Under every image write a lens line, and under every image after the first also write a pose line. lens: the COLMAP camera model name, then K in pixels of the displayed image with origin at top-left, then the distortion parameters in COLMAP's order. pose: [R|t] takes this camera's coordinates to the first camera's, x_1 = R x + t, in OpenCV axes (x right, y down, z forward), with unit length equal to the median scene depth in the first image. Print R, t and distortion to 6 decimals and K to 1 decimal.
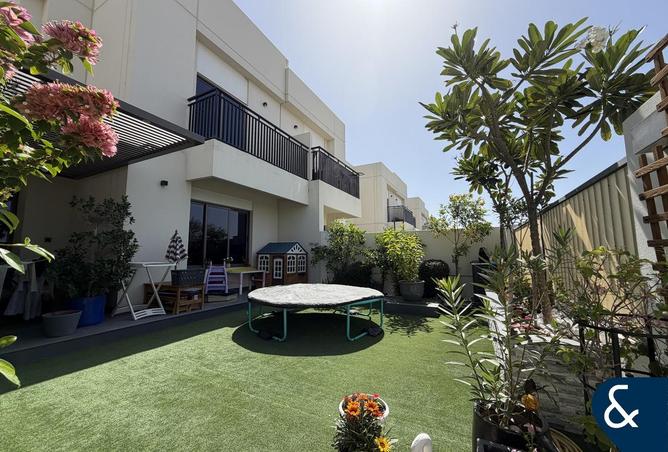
lens RADIAL K [[264.9, 0, 334.0], [0, 264.9, 226.0], [0, 0, 1]] dist [-0.000300, -0.000124]
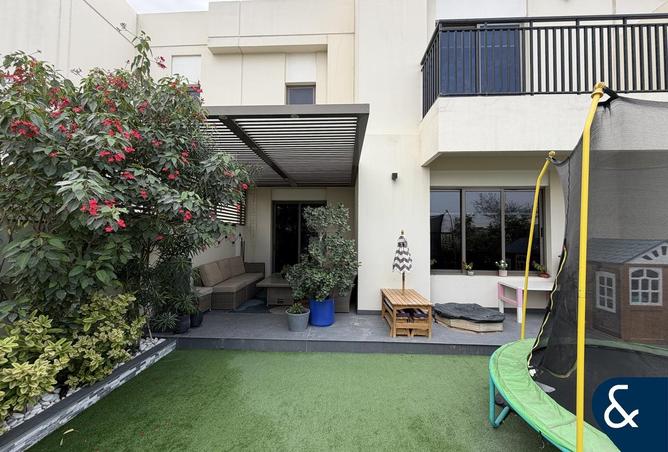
lens RADIAL K [[264.9, 0, 334.0], [0, 264.9, 226.0], [0, 0, 1]] dist [-0.000300, -0.000124]
pose [[0.408111, -0.023965, -0.912618, 0.045898], [0.090142, 0.995828, 0.014161, -0.020236], [0.908471, -0.088044, 0.408569, 0.317444]]
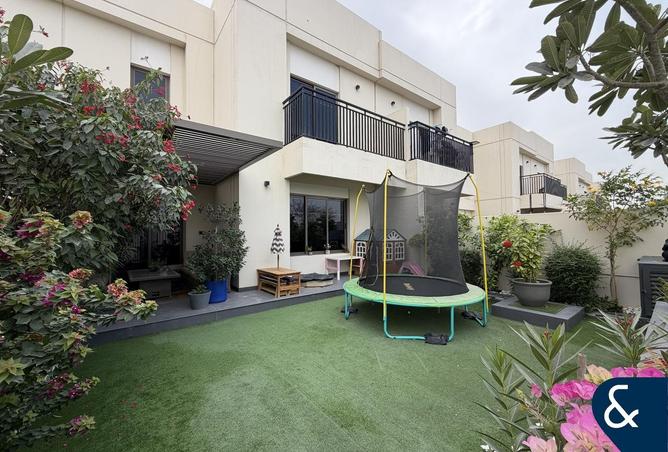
lens RADIAL K [[264.9, 0, 334.0], [0, 264.9, 226.0], [0, 0, 1]] dist [-0.000300, -0.000124]
pose [[0.905001, -0.014780, -0.425153, 0.077491], [0.051495, 0.995853, 0.074995, -0.034039], [0.422282, -0.089764, 0.902009, 0.047113]]
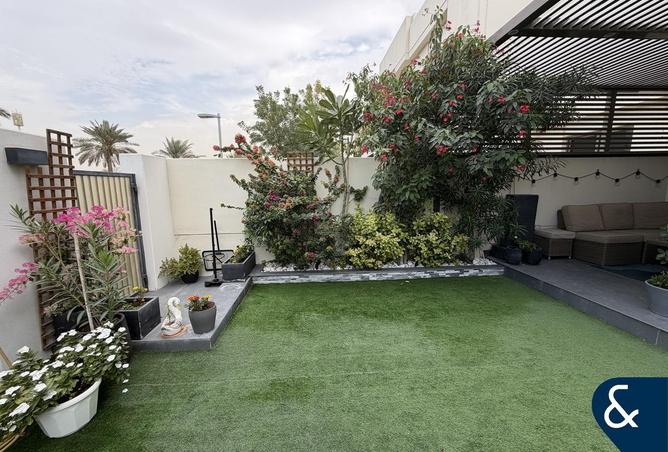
lens RADIAL K [[264.9, 0, 334.0], [0, 264.9, 226.0], [0, 0, 1]] dist [-0.000300, -0.000124]
pose [[-0.855285, 0.096348, -0.509121, 0.038149], [0.074422, 0.995215, 0.063315, 0.026153], [0.512785, 0.016263, -0.858363, 0.517336]]
